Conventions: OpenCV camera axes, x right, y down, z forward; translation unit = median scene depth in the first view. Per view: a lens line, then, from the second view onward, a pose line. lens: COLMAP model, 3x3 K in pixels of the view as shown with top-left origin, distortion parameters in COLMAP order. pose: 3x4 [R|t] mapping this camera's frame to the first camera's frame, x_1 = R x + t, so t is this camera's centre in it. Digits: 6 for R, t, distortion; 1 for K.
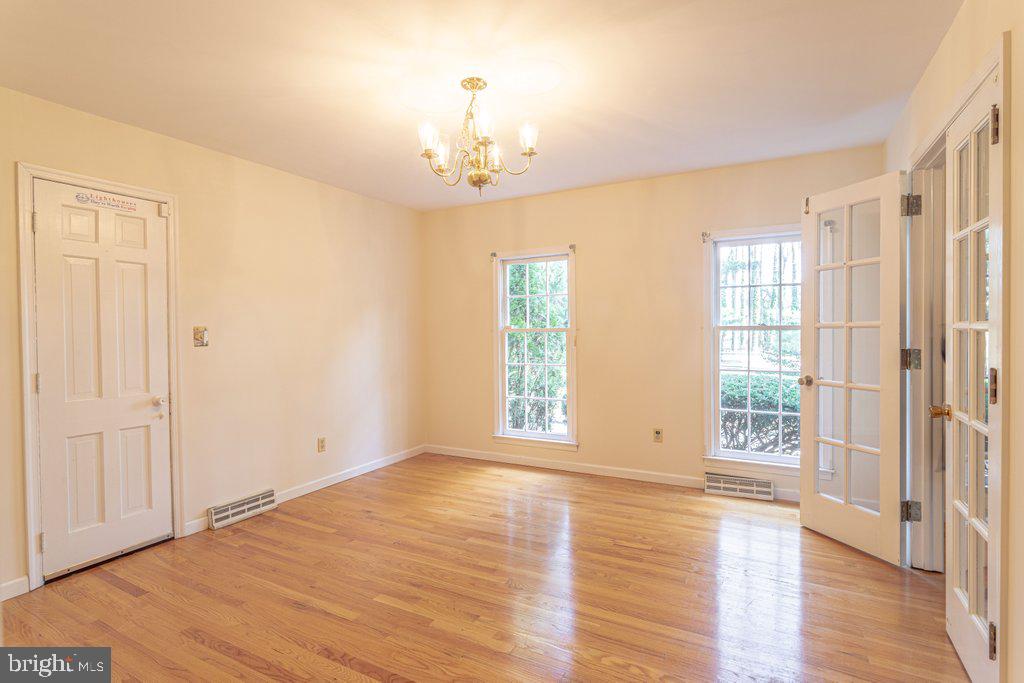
lens RADIAL K [[491.4, 0, 512.4], [0, 491.4, 335.0], [0, 0, 1]] dist [0.003766, 0.000246]
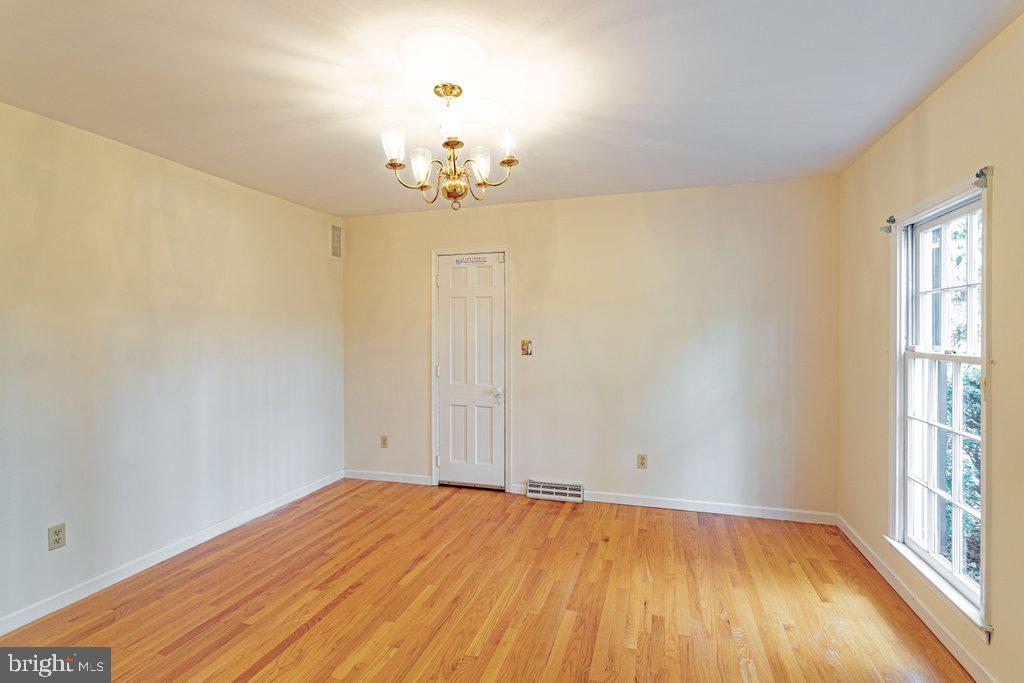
lens RADIAL K [[491.4, 0, 515.8], [0, 491.4, 334.4], [0, 0, 1]] dist [0.003766, 0.000246]
pose [[0.218124, 0.019146, -0.975733, 0.660193], [-0.012874, 0.999777, 0.016740, -0.054638], [0.975836, 0.008911, 0.218321, 0.708963]]
